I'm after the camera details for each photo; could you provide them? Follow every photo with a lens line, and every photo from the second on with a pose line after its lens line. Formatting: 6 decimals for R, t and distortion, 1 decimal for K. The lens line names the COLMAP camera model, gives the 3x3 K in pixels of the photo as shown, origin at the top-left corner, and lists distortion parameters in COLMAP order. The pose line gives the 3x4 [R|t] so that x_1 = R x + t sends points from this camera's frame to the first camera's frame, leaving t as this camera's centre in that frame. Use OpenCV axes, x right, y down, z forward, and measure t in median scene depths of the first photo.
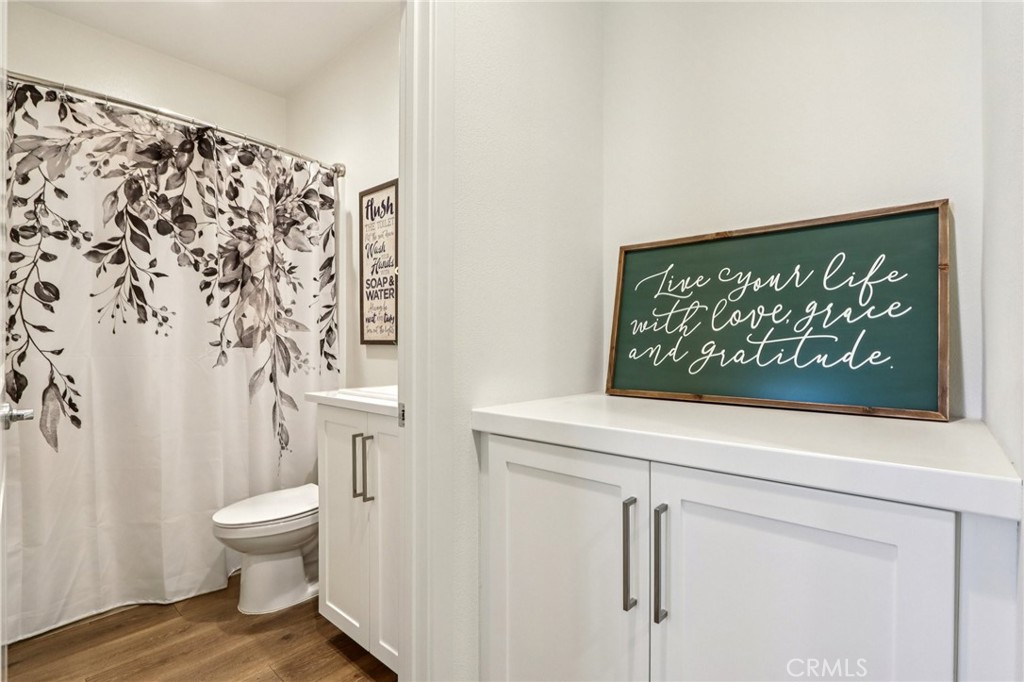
lens RADIAL K [[474.1, 0, 515.1], [0, 474.1, 342.0], [0, 0, 1]] dist [-0.012967, 0.001396]
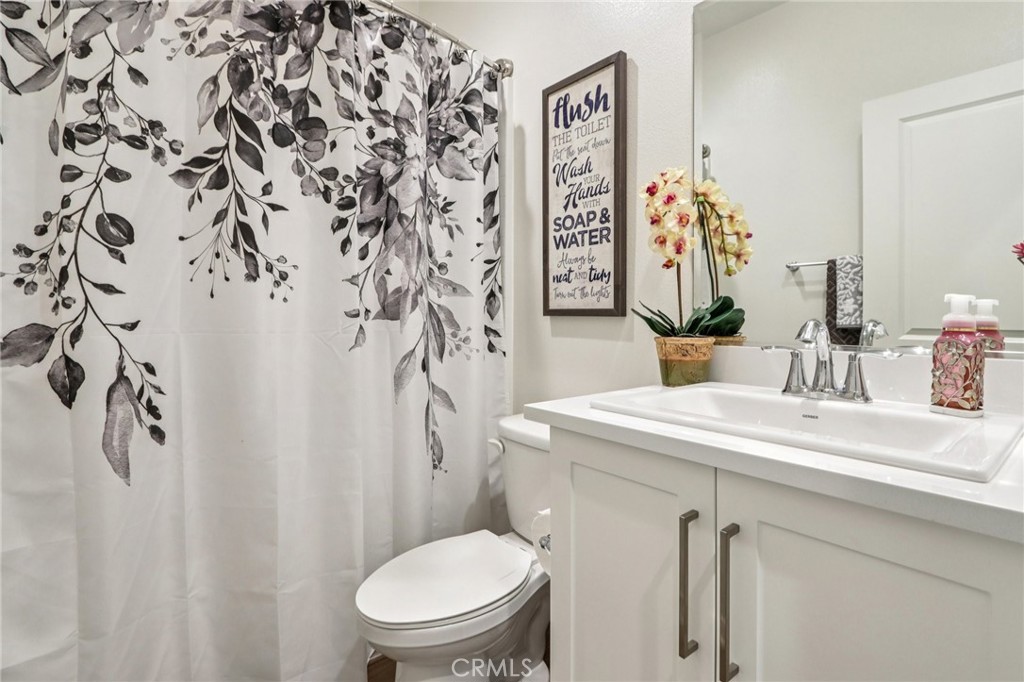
lens RADIAL K [[479.8, 0, 515.1], [0, 479.8, 311.0], [0, 0, 1]] dist [-0.013266, 0.000054]
pose [[0.987561, -0.000703, -0.157235, -0.322113], [-0.000569, 0.999967, -0.008047, 0.005194], [0.157235, 0.008036, 0.987528, 0.397137]]
